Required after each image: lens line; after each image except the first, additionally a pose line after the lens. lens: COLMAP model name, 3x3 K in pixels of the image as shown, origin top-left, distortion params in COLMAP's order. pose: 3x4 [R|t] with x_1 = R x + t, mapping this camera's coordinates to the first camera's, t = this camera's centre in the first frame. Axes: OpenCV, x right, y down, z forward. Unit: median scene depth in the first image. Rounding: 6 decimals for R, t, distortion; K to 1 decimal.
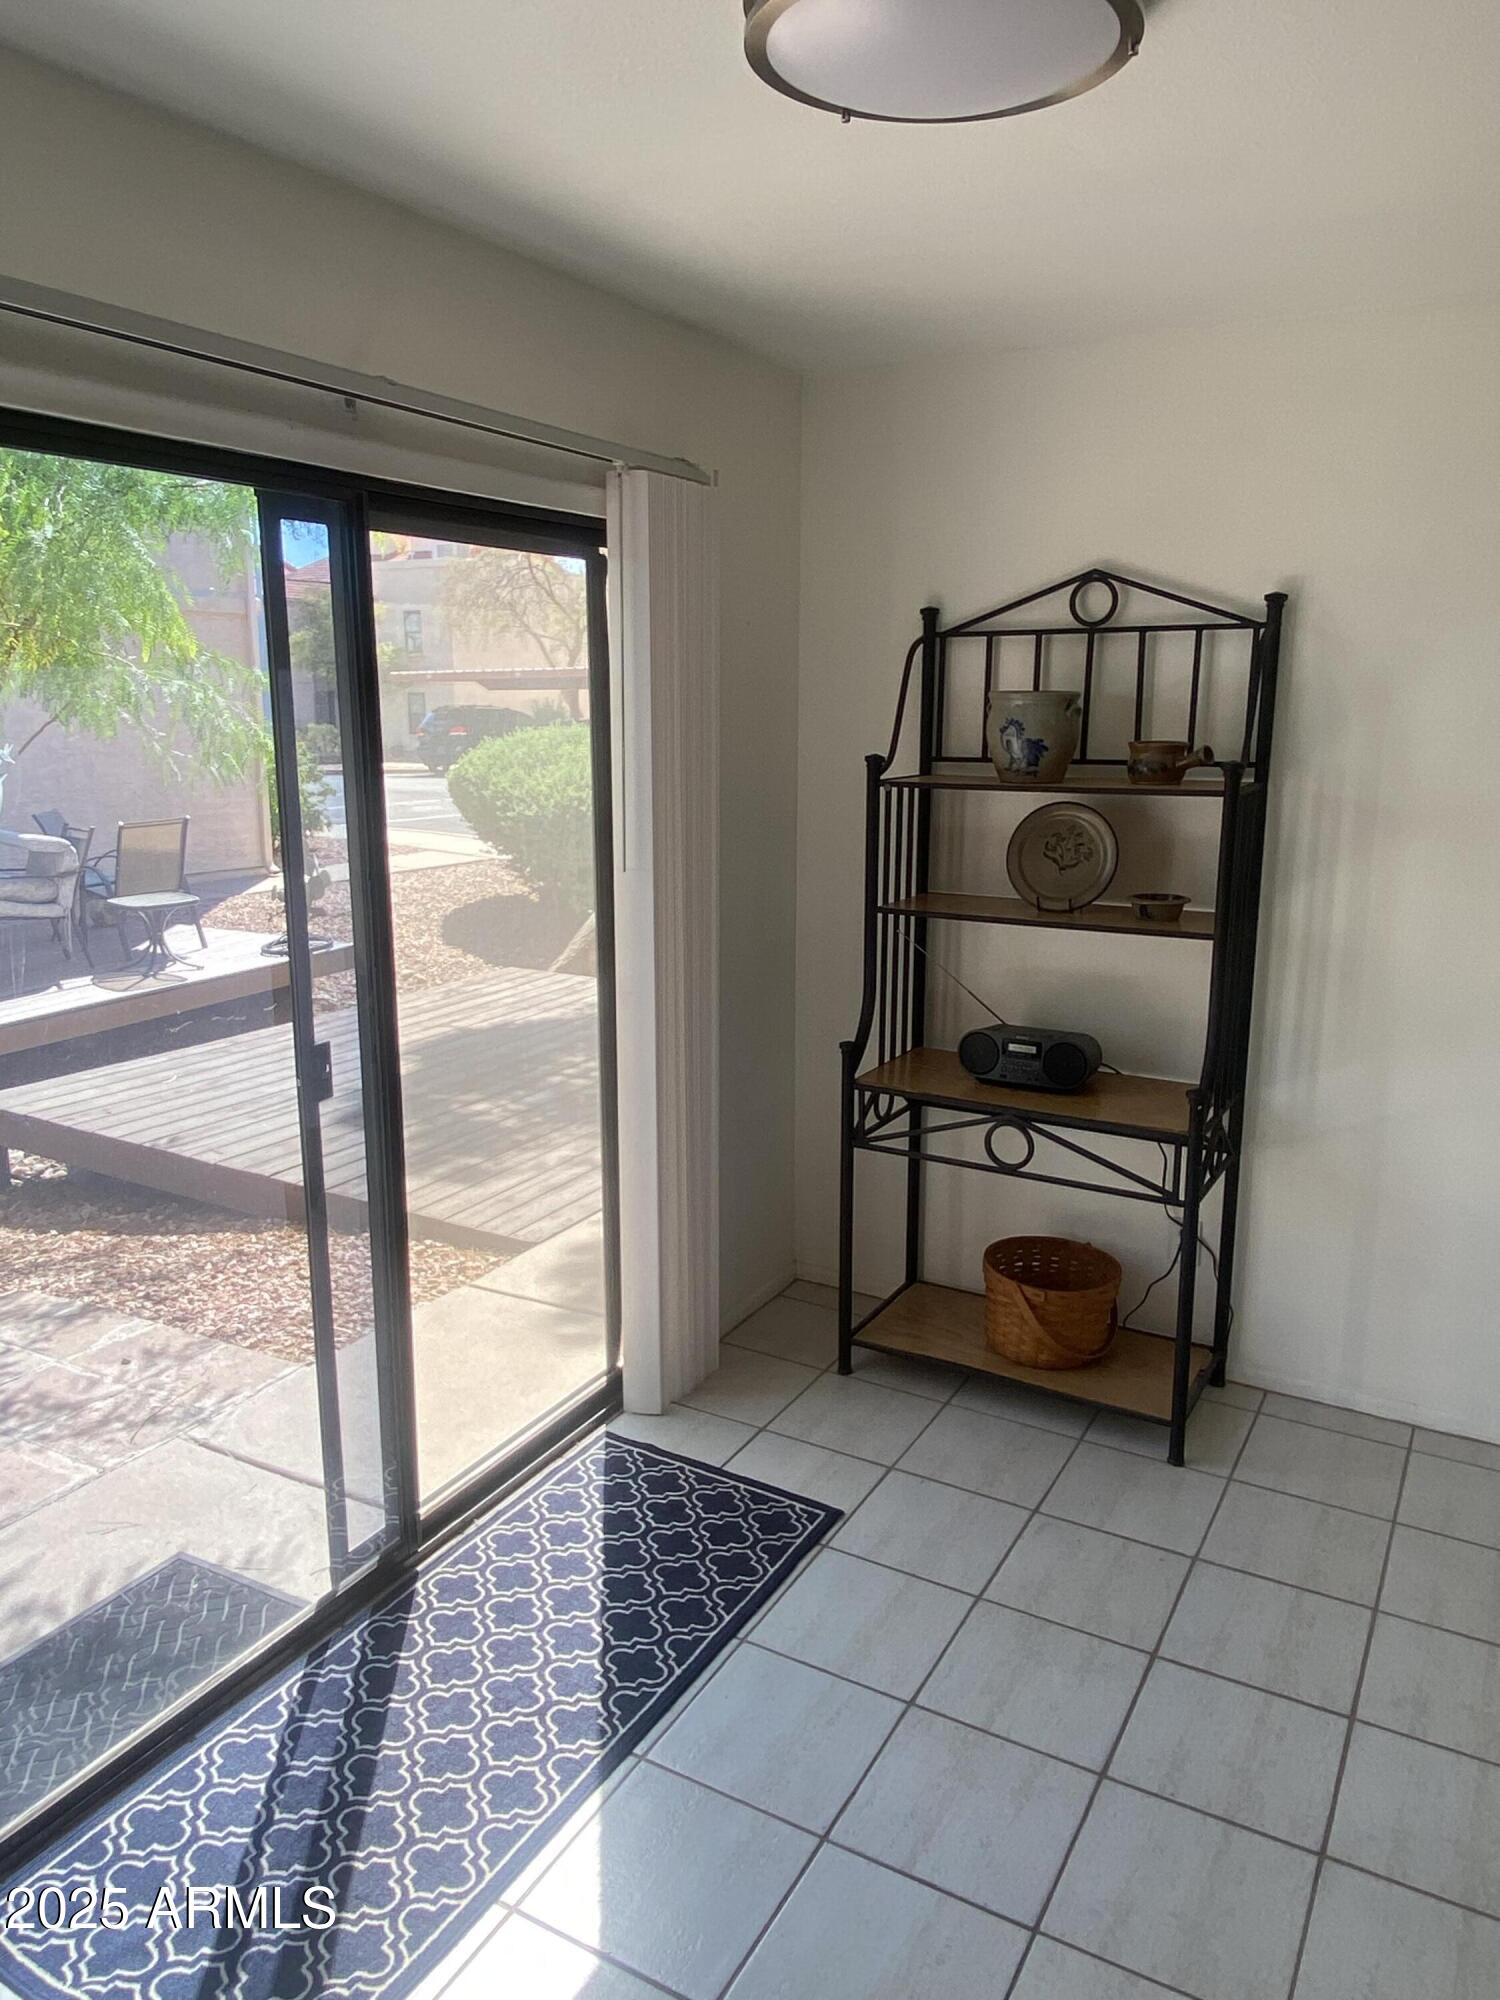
lens RADIAL K [[1389.6, 0, 739.5], [0, 1389.6, 986.0], [0, 0, 1]] dist [0.093248, -0.129287]
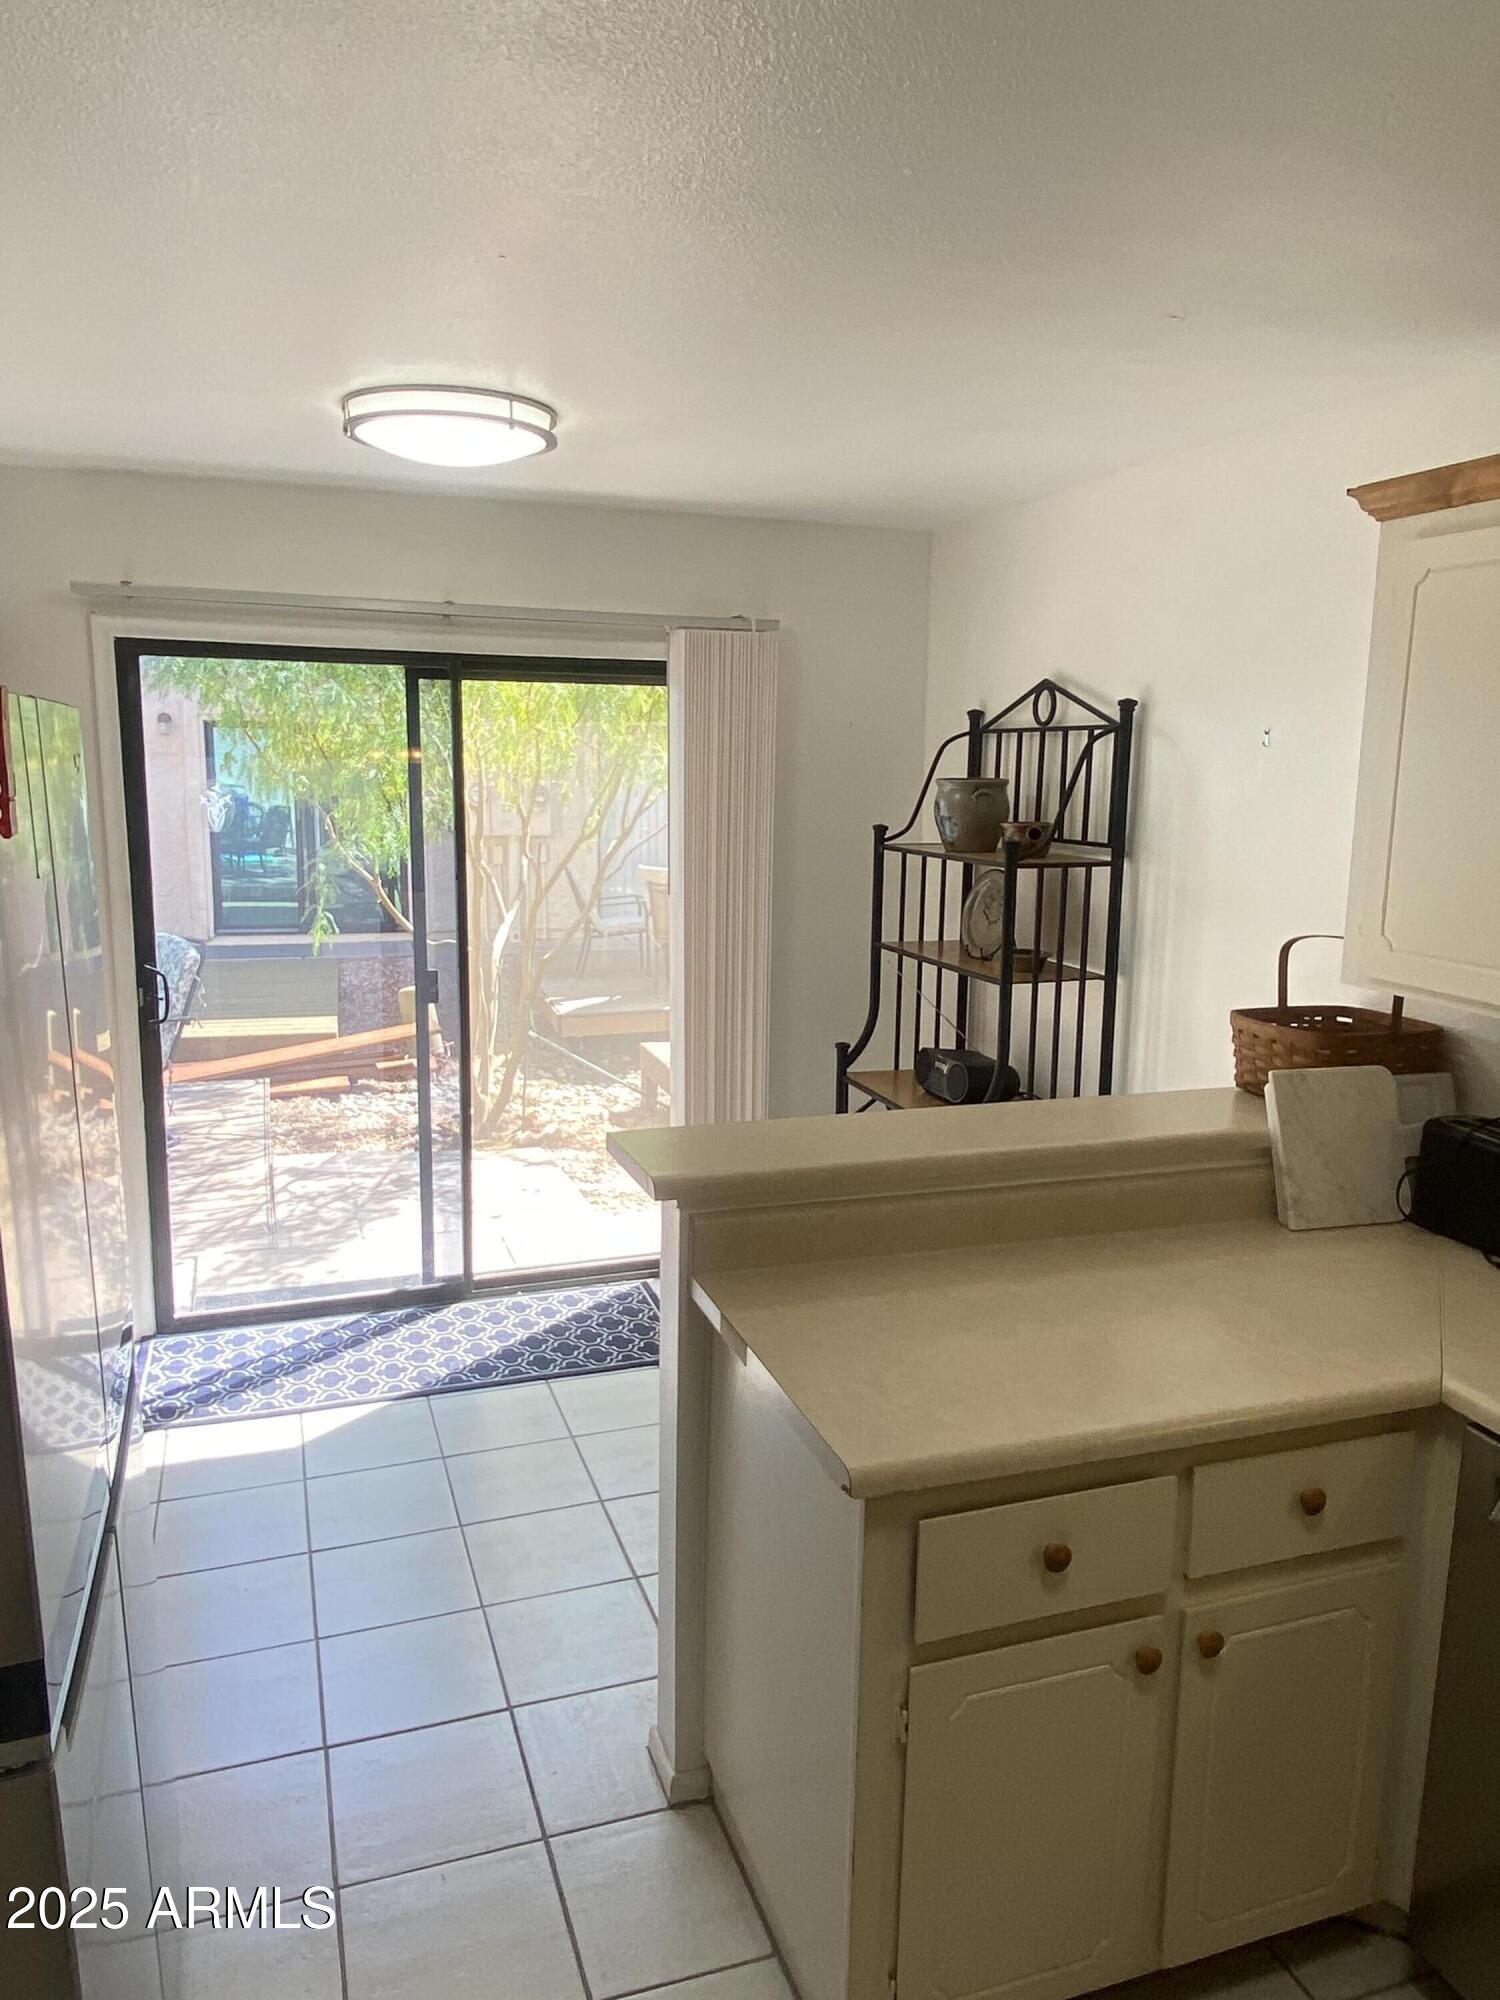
lens RADIAL K [[1389.6, 0, 739.5], [0, 1389.6, 986.0], [0, 0, 1]] dist [0.093248, -0.129287]
pose [[0.745400, 0.115019, -0.656620, 1.067240], [-0.144356, 0.989481, 0.009452, -0.013097], [0.650800, 0.087741, 0.754162, -0.061459]]
